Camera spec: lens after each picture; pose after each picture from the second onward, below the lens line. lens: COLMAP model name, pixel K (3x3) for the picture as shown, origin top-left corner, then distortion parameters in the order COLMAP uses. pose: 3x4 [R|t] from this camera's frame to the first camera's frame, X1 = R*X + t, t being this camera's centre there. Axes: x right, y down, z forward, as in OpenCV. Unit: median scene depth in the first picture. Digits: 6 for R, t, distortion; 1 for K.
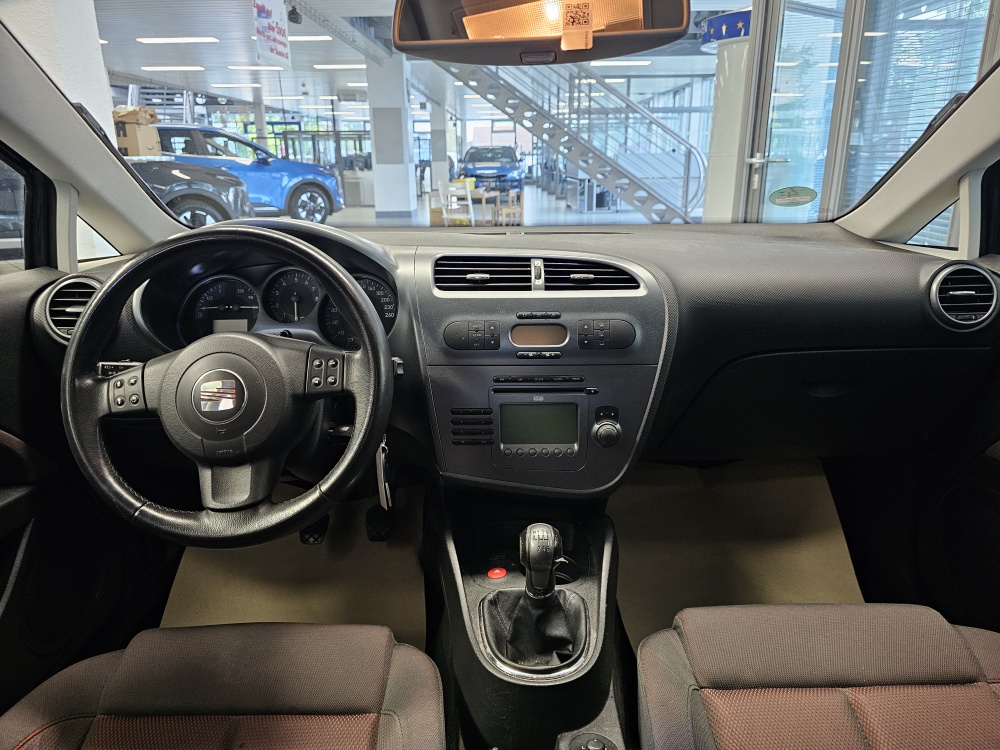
lens RADIAL K [[677.9, 0, 500.0], [0, 677.9, 375.0], [0, 0, 1]] dist [0.071383, -0.074329]
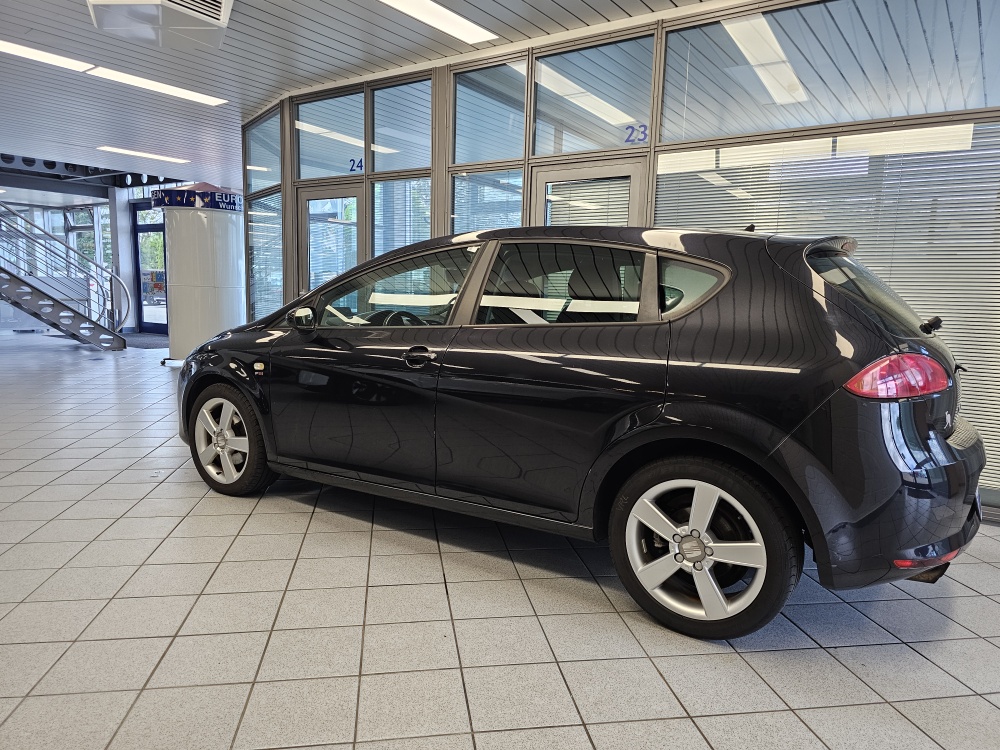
lens RADIAL K [[702.3, 0, 500.0], [0, 702.3, 375.0], [0, 0, 1]] dist [0.063308, -0.080989]
pose [[0.578985, -0.075620, 0.811824, -0.302837], [0.219196, 0.973470, -0.065651, 0.050150], [-0.785321, 0.215960, 0.580200, -0.164217]]
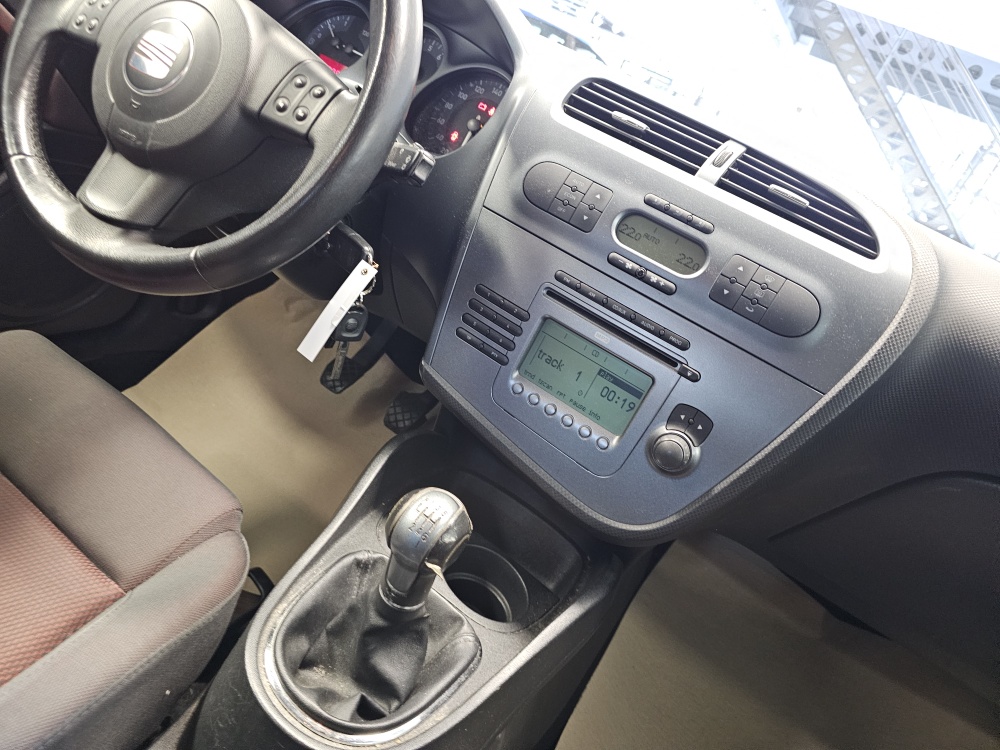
lens RADIAL K [[687.7, 0, 488.9], [0, 687.7, 363.9], [0, 0, 1]] dist [0.028988, -0.041458]
pose [[0.798956, 0.519169, -0.303533, 0.016210], [-0.511156, 0.852150, 0.112074, 0.003565], [0.316841, 0.065611, 0.946207, 0.037156]]
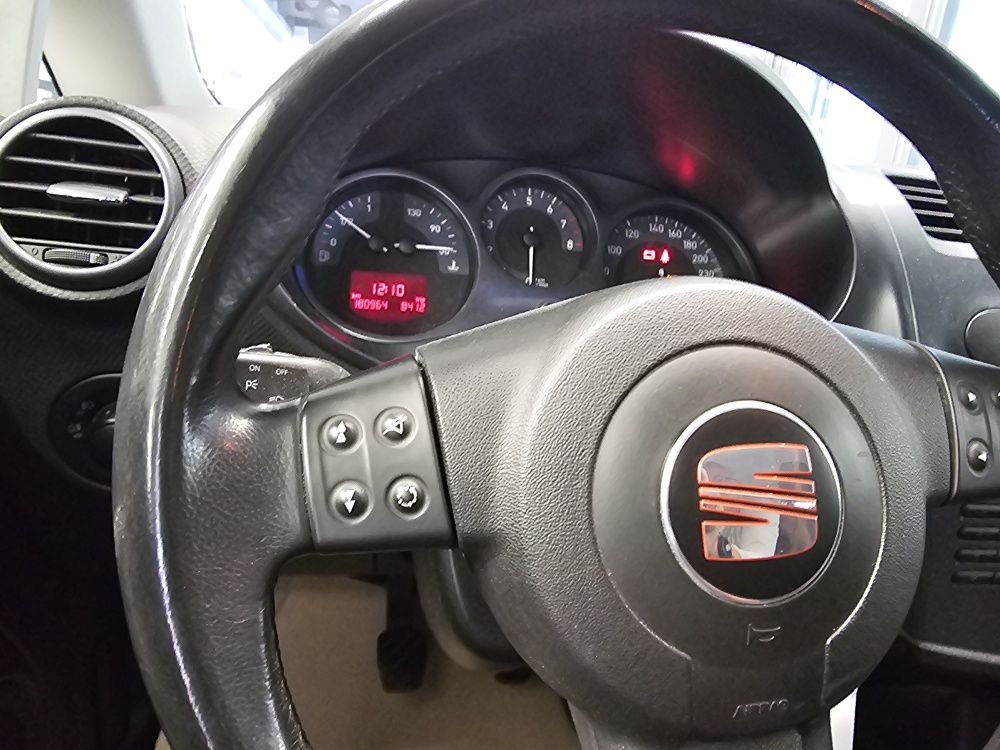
lens RADIAL K [[688.9, 0, 491.3], [0, 688.9, 372.0], [0, 0, 1]] dist [0.001104, 0.004774]
pose [[0.981549, 0.062388, 0.180748, -0.043533], [-0.058107, 0.997892, -0.028893, -0.000528], [-0.182170, 0.017857, 0.983105, 0.057590]]
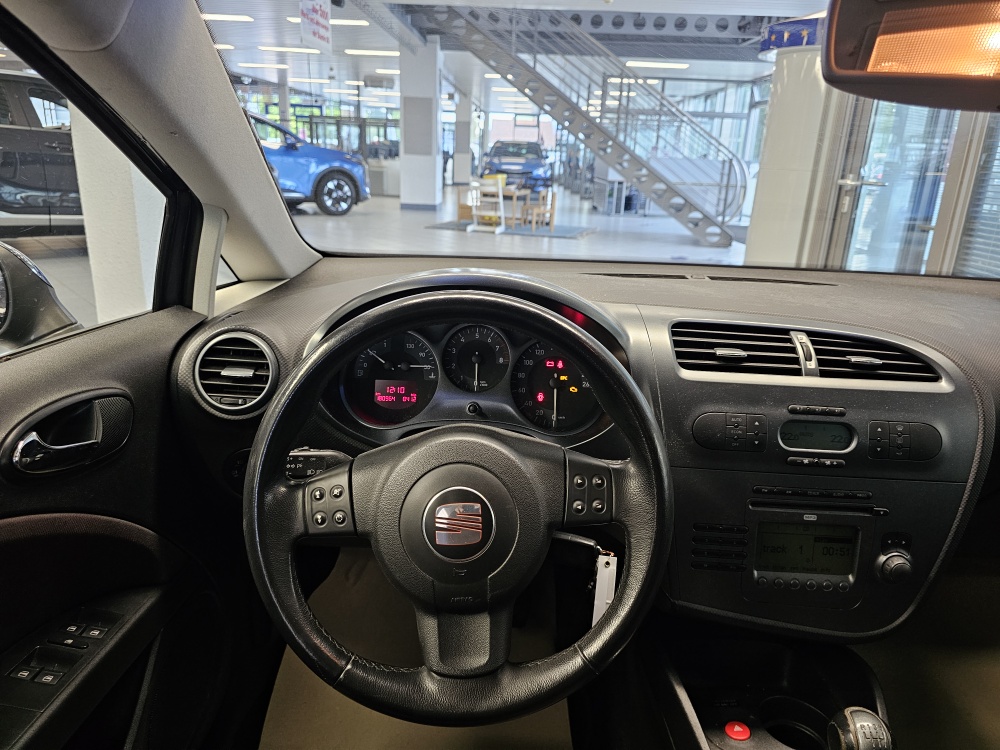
lens RADIAL K [[676.5, 0, 501.4], [0, 676.5, 380.1], [0, 0, 1]] dist [0.091643, -0.138625]
pose [[0.998473, 0.055223, -0.001741, -0.028539], [-0.055189, 0.998353, 0.015642, -0.010803], [0.002602, -0.015522, 0.999876, 0.020066]]
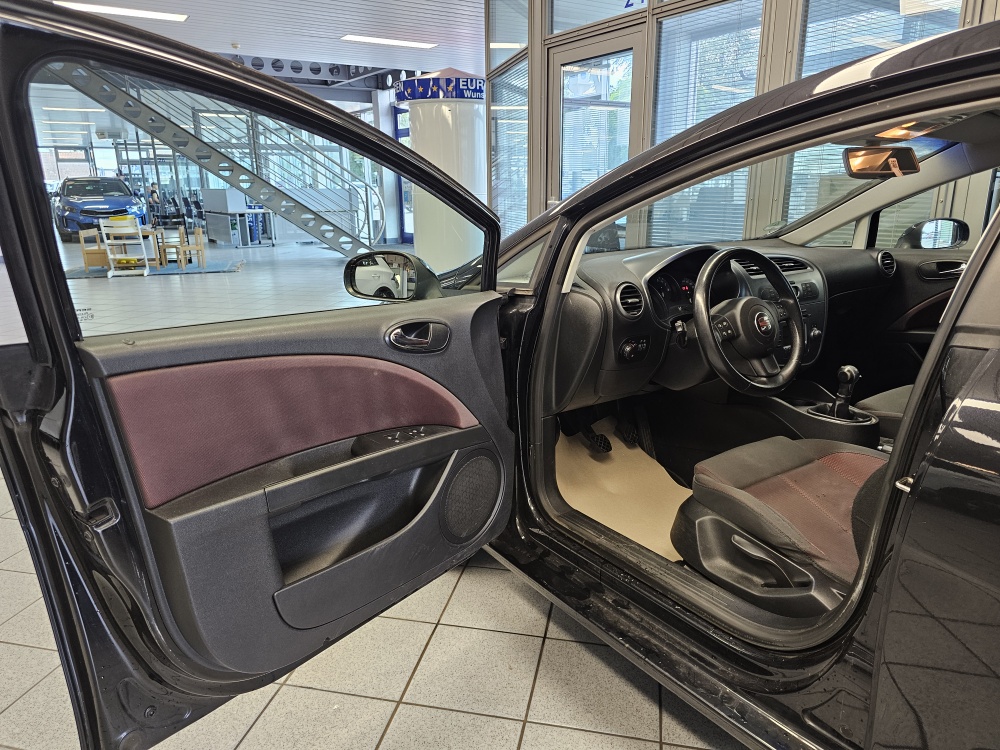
lens RADIAL K [[669.9, 0, 504.5], [0, 669.9, 390.2], [0, 0, 1]] dist [0.071739, -0.066331]
pose [[0.826122, -0.162256, 0.539625, -0.175540], [0.173230, 0.984400, 0.030792, 0.002214], [-0.536203, 0.068041, 0.841342, -0.026811]]
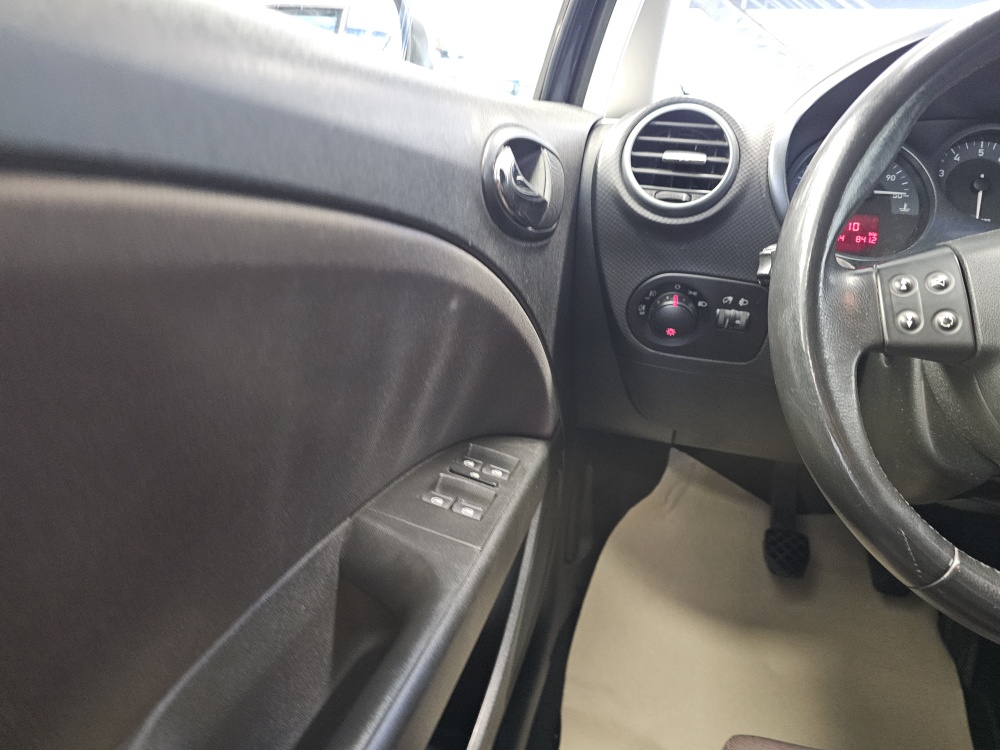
lens RADIAL K [[687.7, 0, 488.9], [0, 687.7, 363.9], [0, 0, 1]] dist [0.028988, -0.041458]
pose [[0.955831, 0.143160, -0.256695, -0.055455], [-0.136061, 0.989664, 0.045304, 0.006694], [0.260527, -0.008377, 0.965430, 0.037305]]
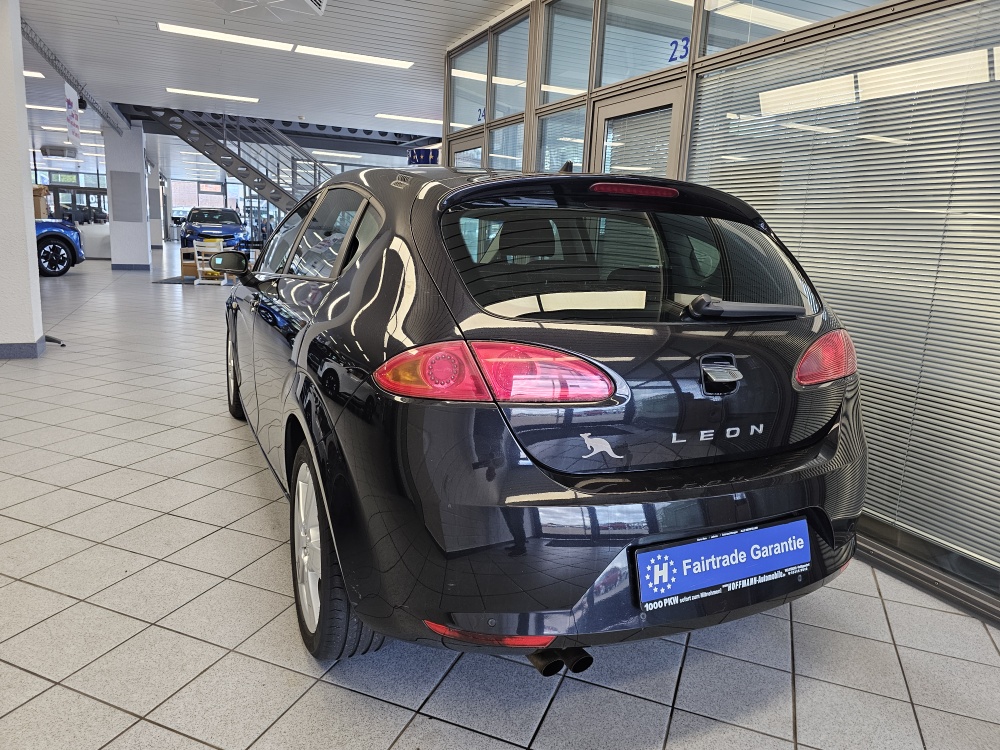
lens RADIAL K [[677.9, 0, 500.0], [0, 677.9, 375.0], [0, 0, 1]] dist [0.071383, -0.074329]
pose [[0.909537, -0.034430, 0.414195, -0.111260], [0.071913, 0.994569, -0.075241, 0.074643], [-0.409355, 0.098220, 0.907073, -0.267418]]
